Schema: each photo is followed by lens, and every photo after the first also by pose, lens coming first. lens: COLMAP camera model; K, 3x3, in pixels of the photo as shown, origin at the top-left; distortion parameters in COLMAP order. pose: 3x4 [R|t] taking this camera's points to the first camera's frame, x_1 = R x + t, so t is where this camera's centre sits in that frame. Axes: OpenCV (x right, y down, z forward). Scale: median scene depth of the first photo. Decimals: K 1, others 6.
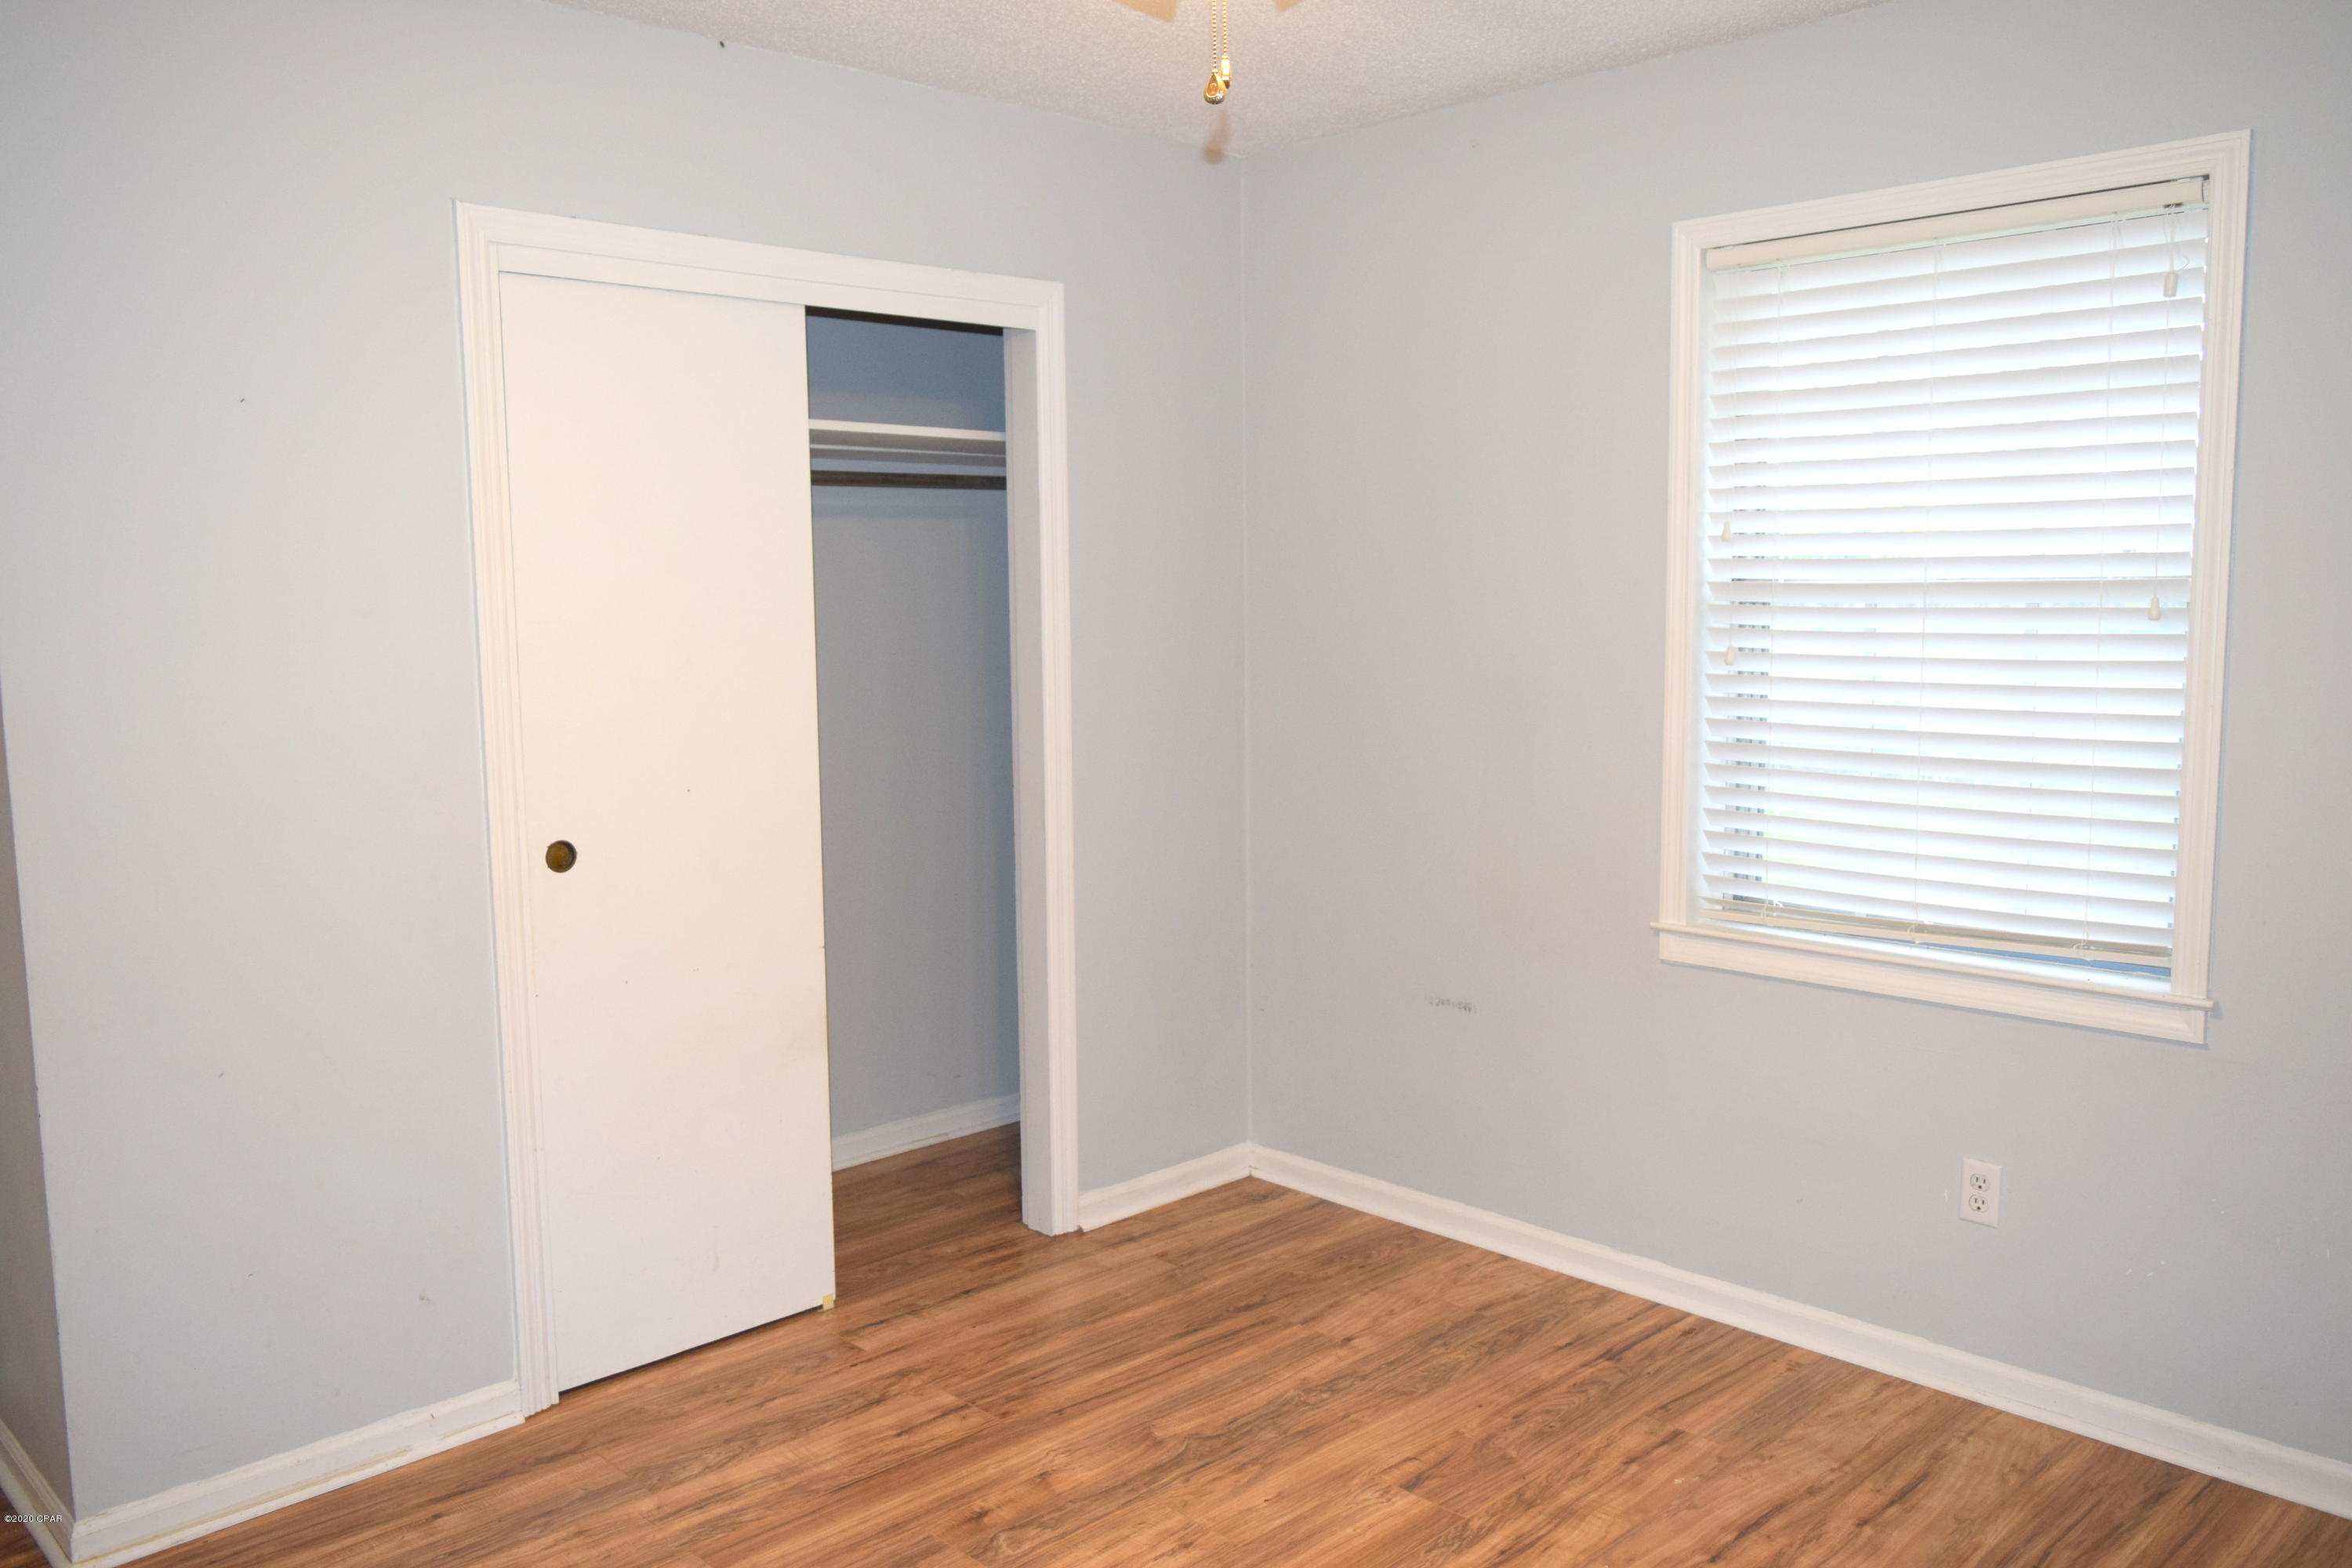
lens RADIAL K [[1868.8, 0, 1176.0], [0, 1868.8, 784.0], [0, 0, 1]] dist [-0.015405, -0.001610]
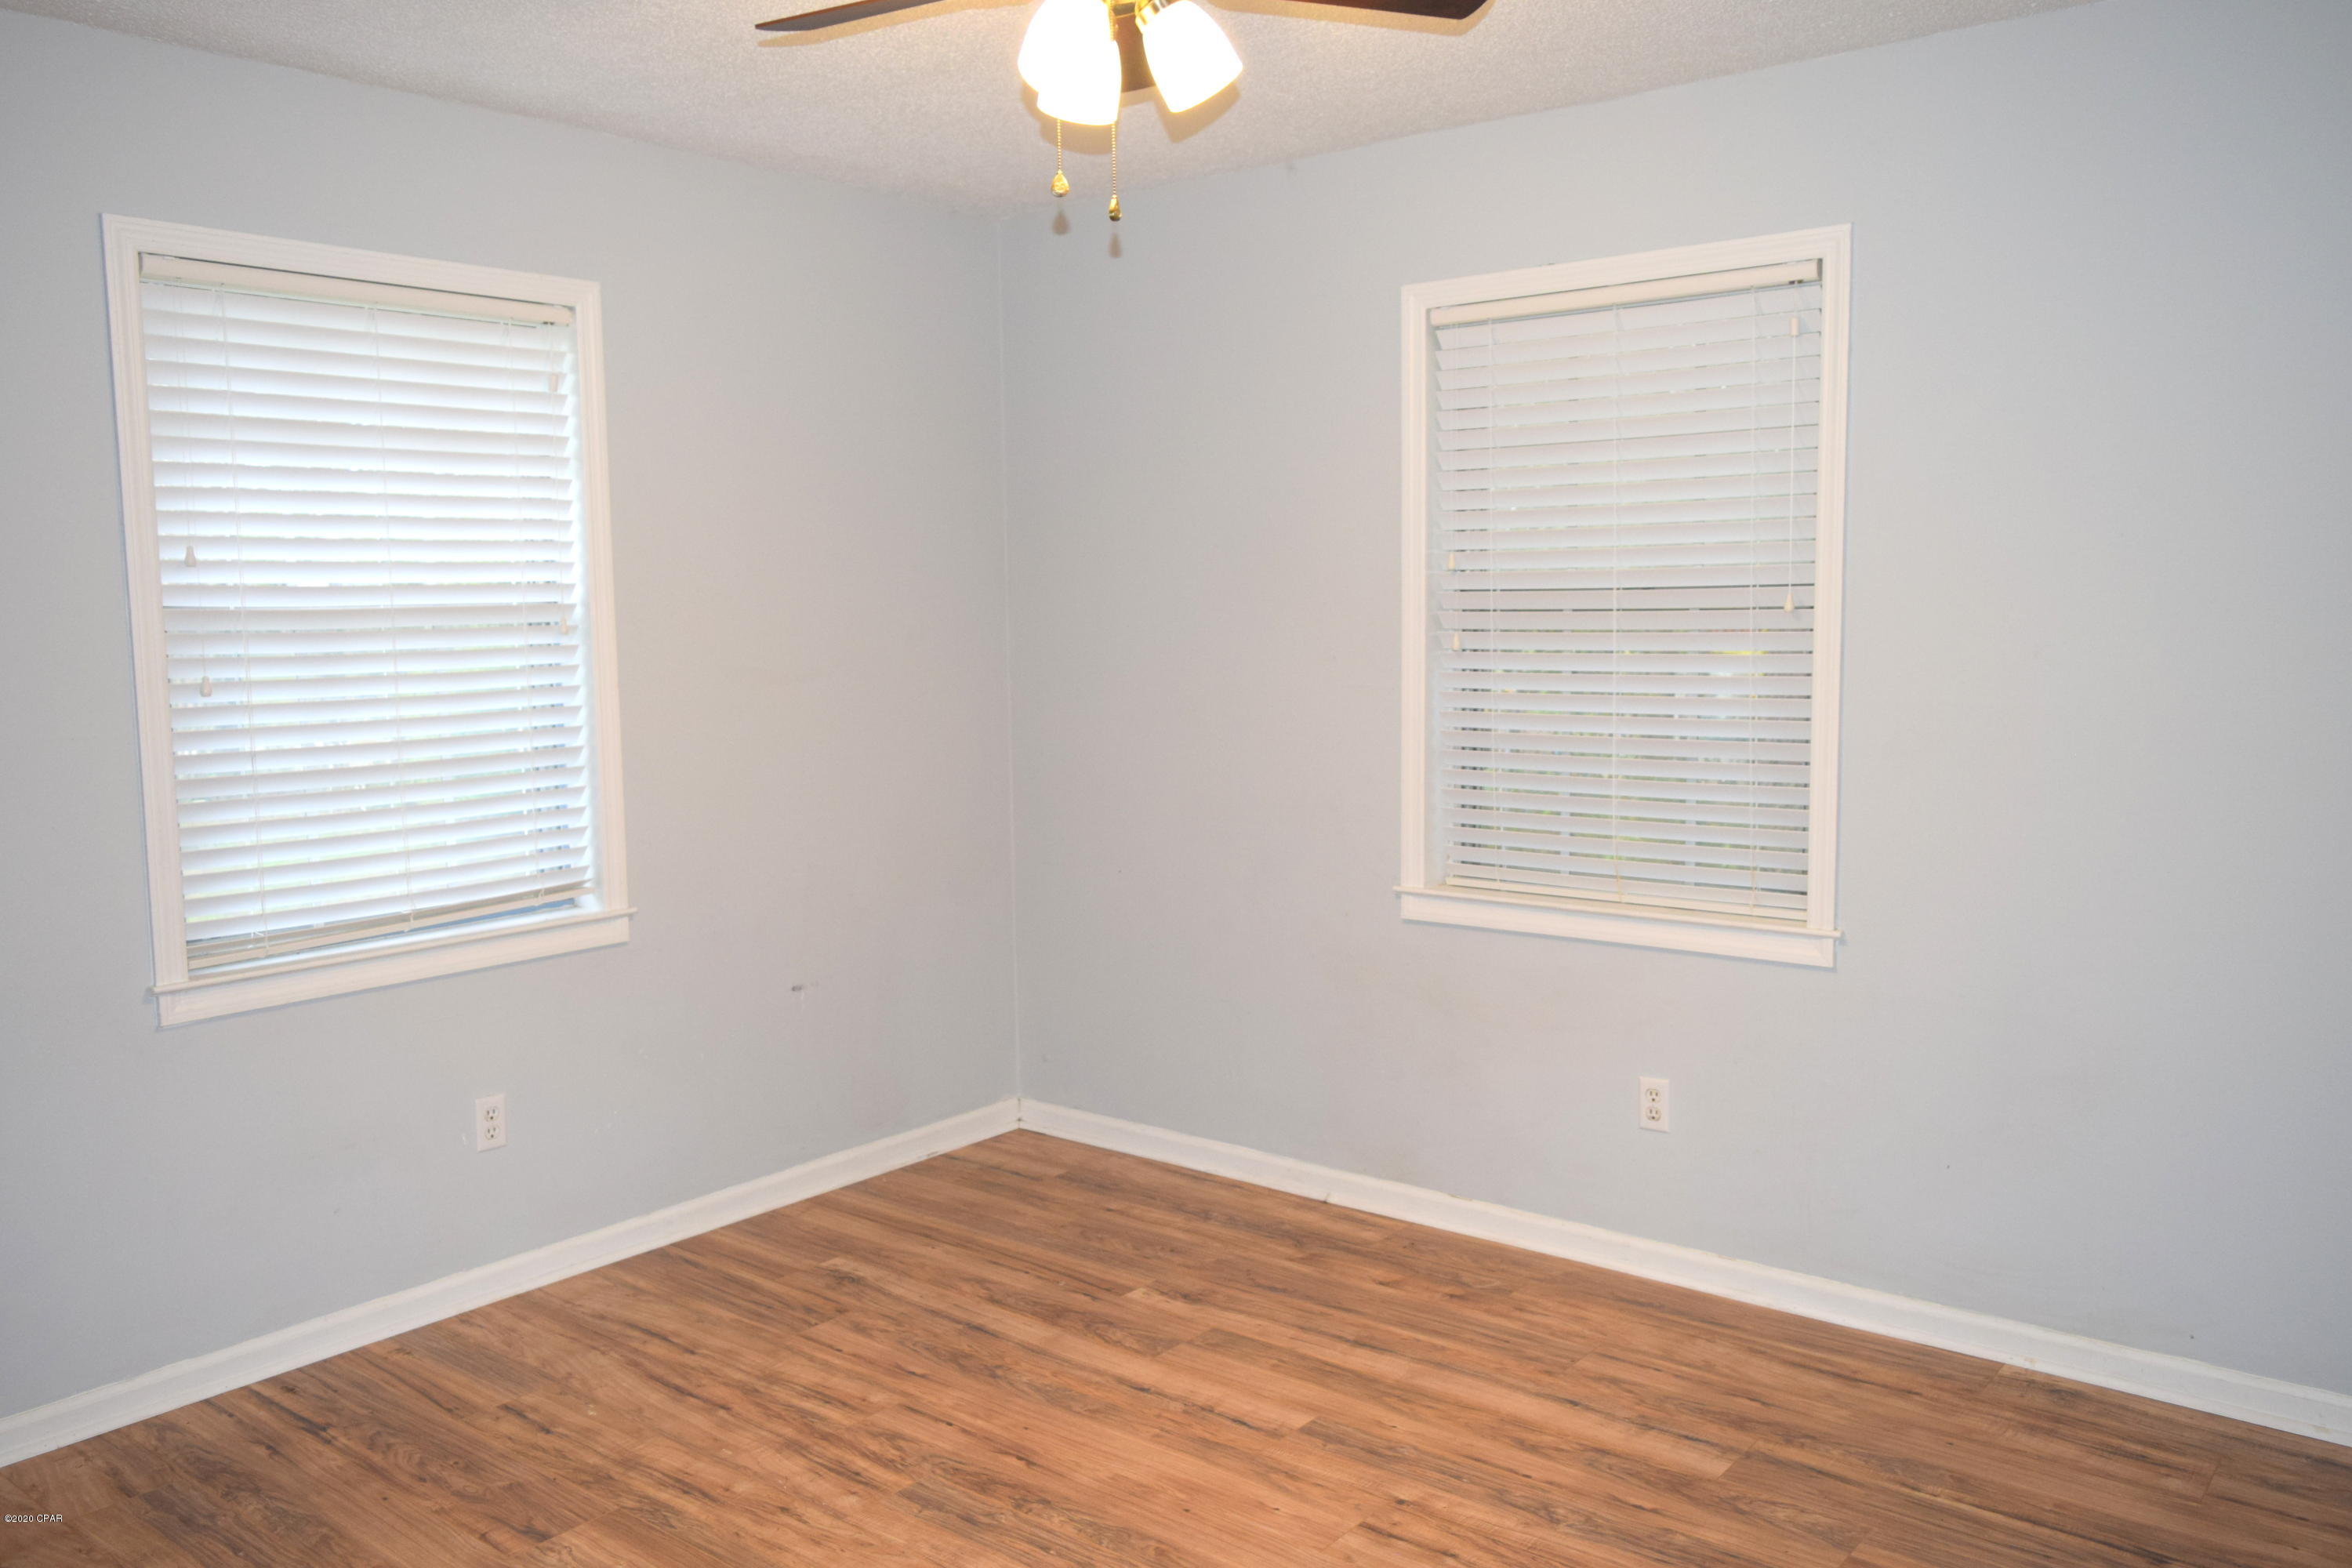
lens RADIAL K [[1868.8, 0, 1176.0], [0, 1868.8, 784.0], [0, 0, 1]] dist [-0.015405, -0.001610]
pose [[-0.149656, -0.083074, 0.985242, -0.784165], [0.126118, 0.986721, 0.102356, -0.059136], [-0.980662, 0.139575, -0.137191, 0.709943]]
